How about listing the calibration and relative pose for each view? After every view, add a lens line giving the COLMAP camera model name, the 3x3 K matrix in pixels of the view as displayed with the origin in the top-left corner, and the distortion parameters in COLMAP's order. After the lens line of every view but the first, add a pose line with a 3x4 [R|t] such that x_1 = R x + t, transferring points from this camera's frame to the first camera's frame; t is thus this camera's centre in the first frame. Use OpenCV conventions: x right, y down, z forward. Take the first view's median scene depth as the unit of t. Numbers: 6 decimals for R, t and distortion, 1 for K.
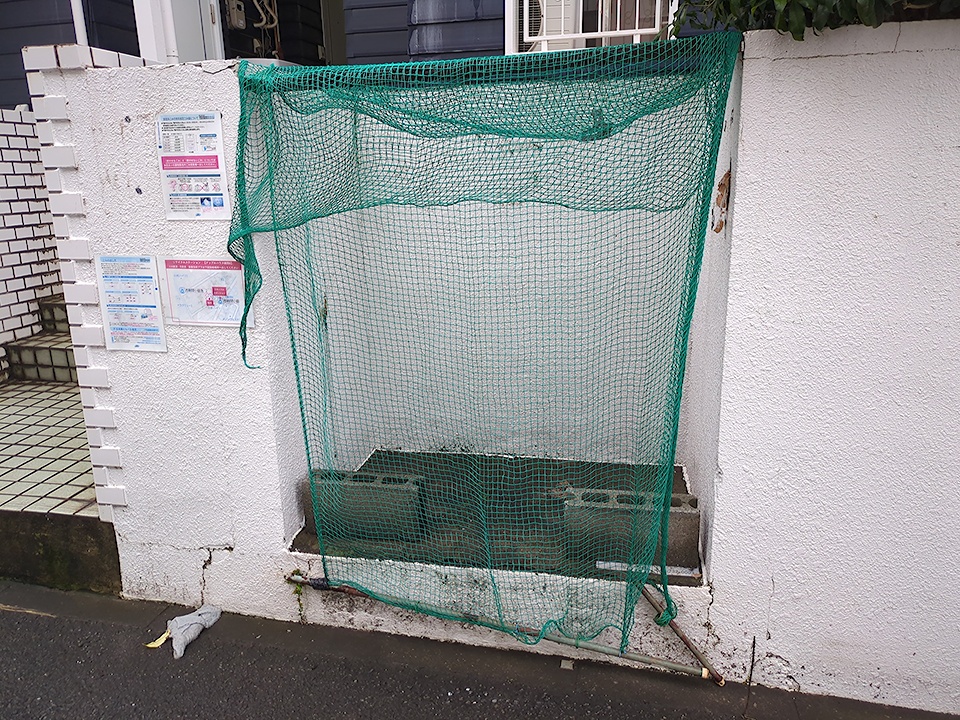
lens RADIAL K [[718.3, 0, 478.0], [0, 718.3, 357.2], [0, 0, 1]] dist [0.047023, -0.035945]
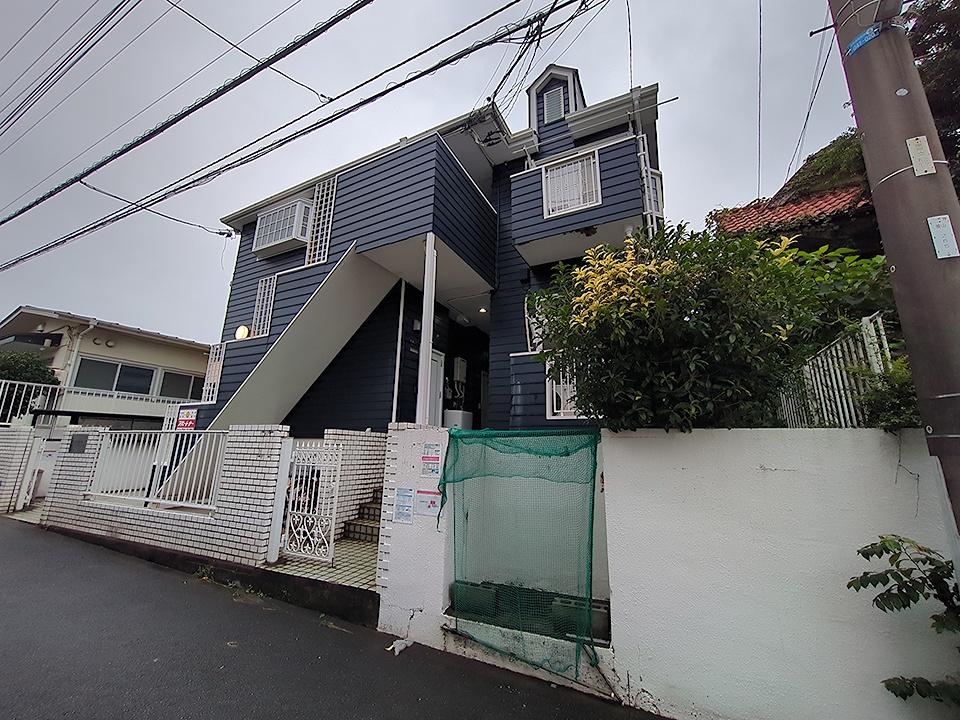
lens RADIAL K [[373.4, 0, 475.3], [0, 373.4, 361.7], [0, 0, 1]] dist [-0.001883, 0.000208]
pose [[0.976384, -0.008593, -0.215870, 0.138757], [-0.093938, 0.882919, -0.460032, 0.082042], [0.194549, 0.469446, 0.861261, -0.524373]]
